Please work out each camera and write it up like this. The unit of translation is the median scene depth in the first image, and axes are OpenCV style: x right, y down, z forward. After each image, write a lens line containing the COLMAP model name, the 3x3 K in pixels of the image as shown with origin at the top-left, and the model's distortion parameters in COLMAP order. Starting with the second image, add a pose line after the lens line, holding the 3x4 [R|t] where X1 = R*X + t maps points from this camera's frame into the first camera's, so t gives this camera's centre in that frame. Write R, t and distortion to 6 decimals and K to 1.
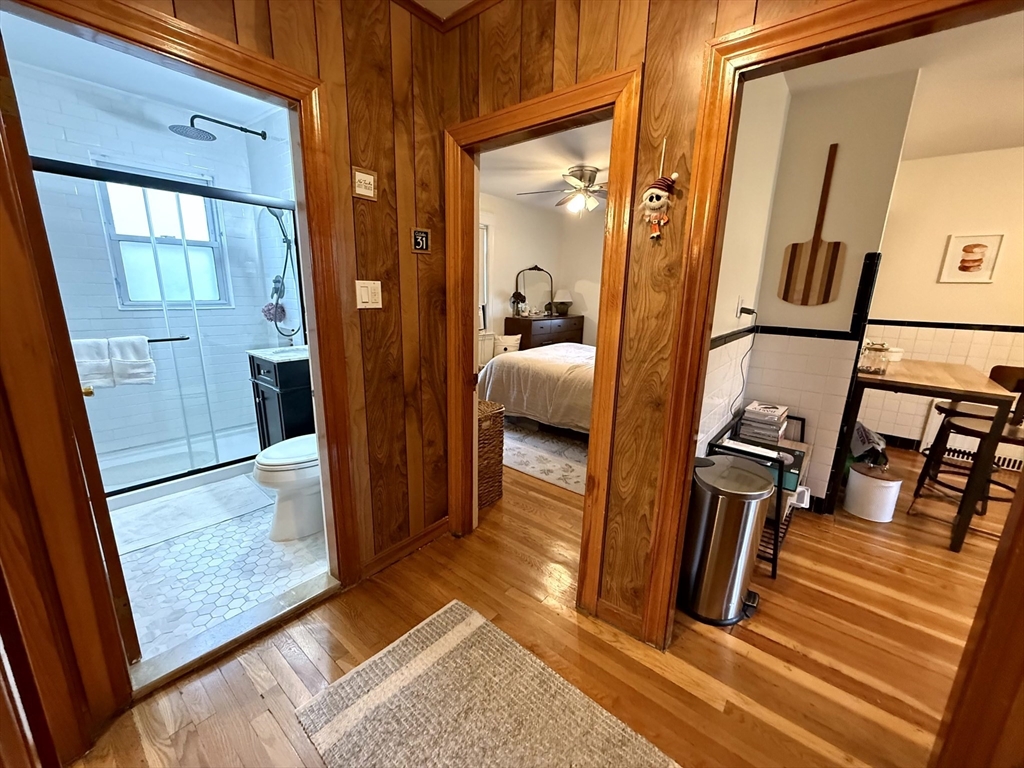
lens RADIAL K [[409.1, 0, 510.1], [0, 409.1, 382.7], [0, 0, 1]] dist [0.000579, 0.000017]
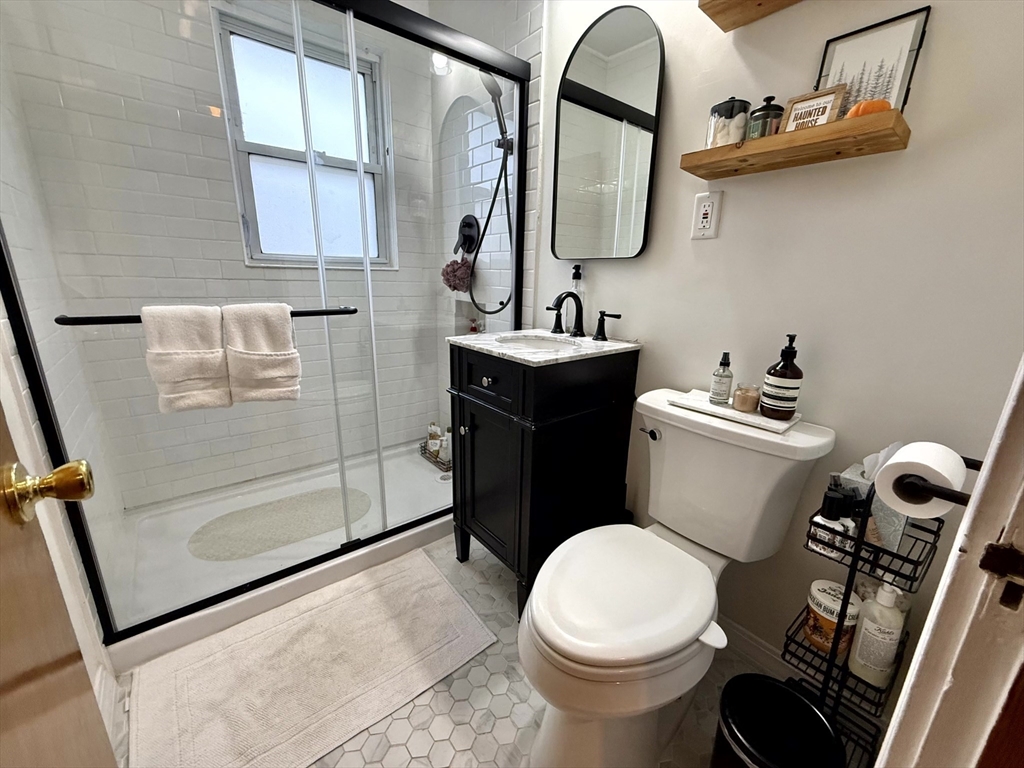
lens RADIAL K [[409.1, 0, 513.7], [0, 409.1, 379.7], [0, 0, 1]] dist [0.000579, 0.000017]
pose [[0.981316, 0.049024, -0.186051, -0.422966], [-0.044598, 0.998615, 0.027903, -0.038257], [0.187161, -0.019085, 0.982144, 0.452962]]
